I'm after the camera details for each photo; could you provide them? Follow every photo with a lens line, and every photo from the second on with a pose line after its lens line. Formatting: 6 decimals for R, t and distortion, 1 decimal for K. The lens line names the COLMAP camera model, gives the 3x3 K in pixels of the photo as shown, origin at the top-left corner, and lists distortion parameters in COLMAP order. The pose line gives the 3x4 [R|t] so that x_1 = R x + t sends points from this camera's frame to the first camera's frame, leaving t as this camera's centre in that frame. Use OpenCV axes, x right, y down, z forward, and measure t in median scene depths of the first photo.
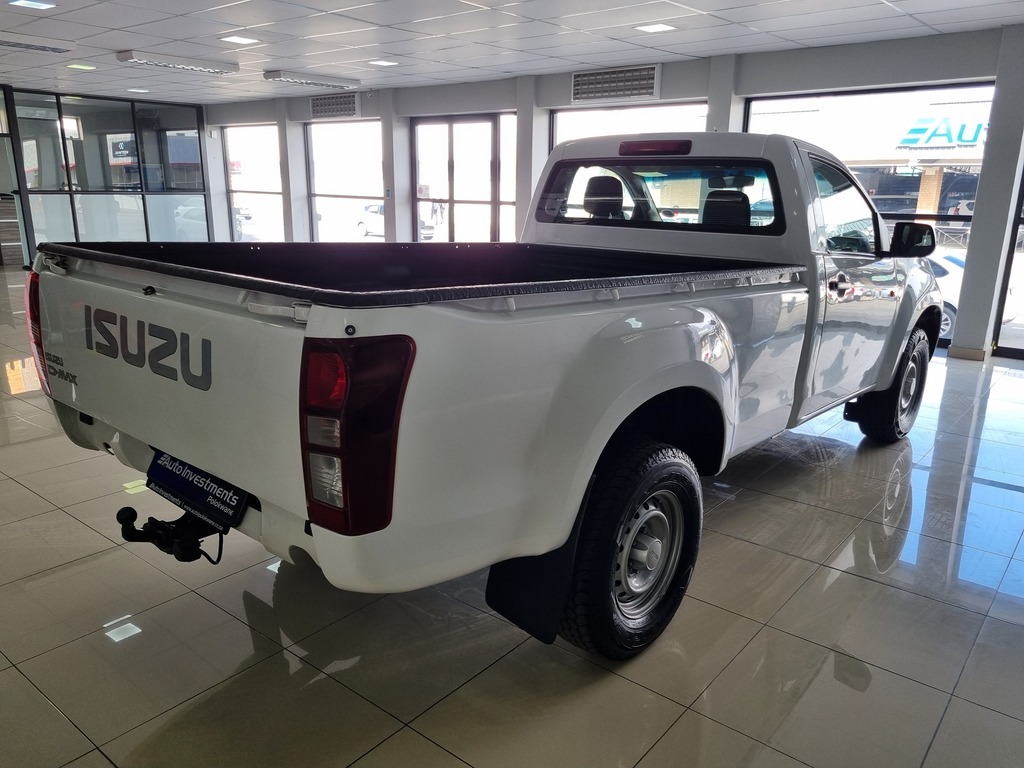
lens RADIAL K [[771.6, 0, 517.9], [0, 771.6, 381.4], [0, 0, 1]] dist [0.056979, -0.042432]
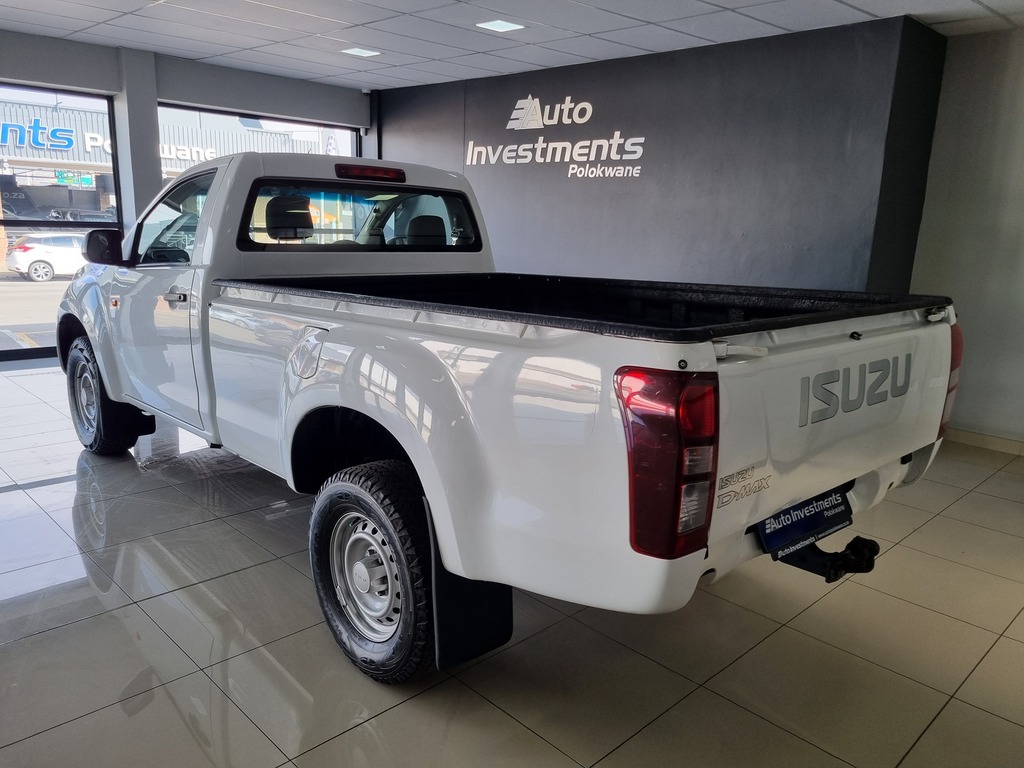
lens RADIAL K [[771.6, 0, 532.8], [0, 771.6, 384.2], [0, 0, 1]] dist [0.056979, -0.042432]
pose [[0.088750, -0.223866, 0.970571, -0.755876], [0.208625, 0.956980, 0.201655, -0.174263], [-0.973961, 0.184588, 0.131636, 0.628900]]
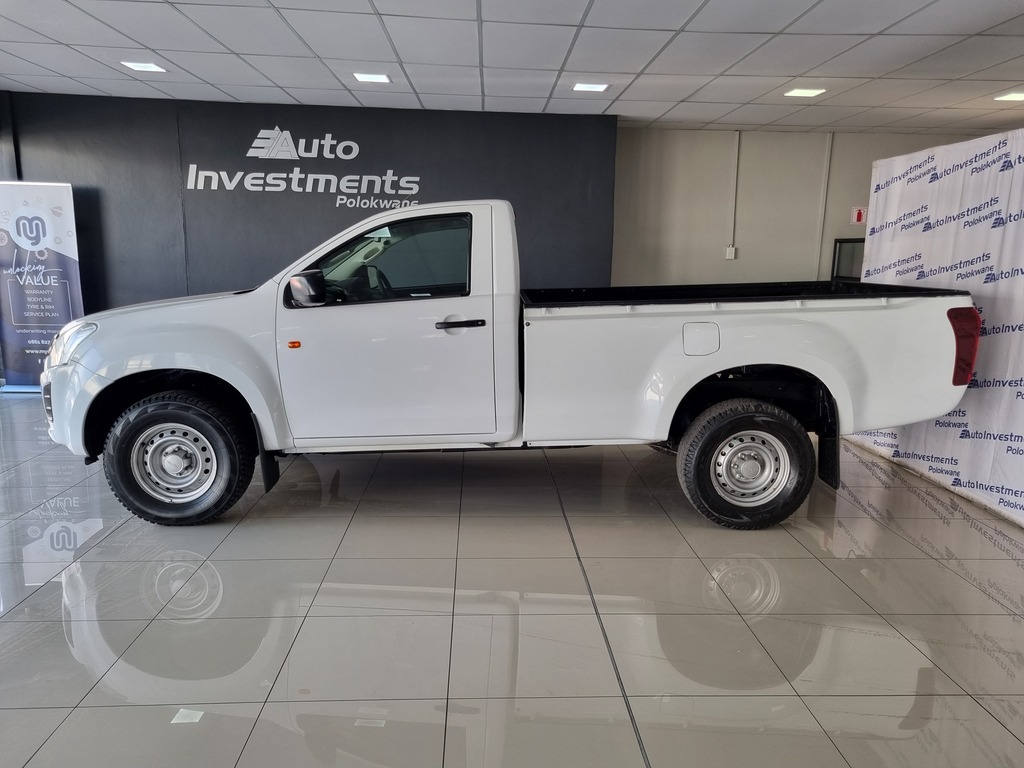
lens RADIAL K [[771.6, 0, 521.7], [0, 771.6, 387.9], [0, 0, 1]] dist [0.056979, -0.042432]
pose [[-0.675609, -0.152940, 0.721222, -0.709070], [0.151521, 0.928560, 0.338846, -0.409911], [-0.721522, 0.338208, -0.604170, 1.643880]]
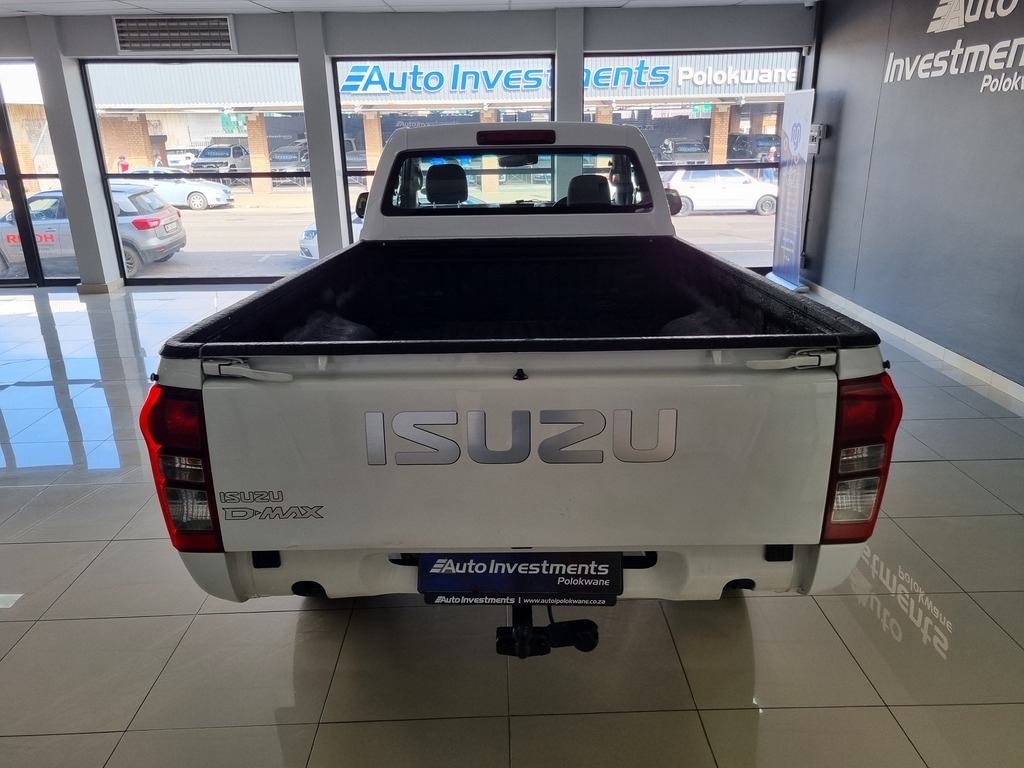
lens RADIAL K [[771.6, 0, 511.4], [0, 771.6, 389.7], [0, 0, 1]] dist [0.056979, -0.042432]
pose [[0.759538, -0.238029, 0.605346, -0.481446], [0.188833, 0.971249, 0.144975, -0.108263], [-0.622450, 0.004195, 0.782648, 0.163872]]
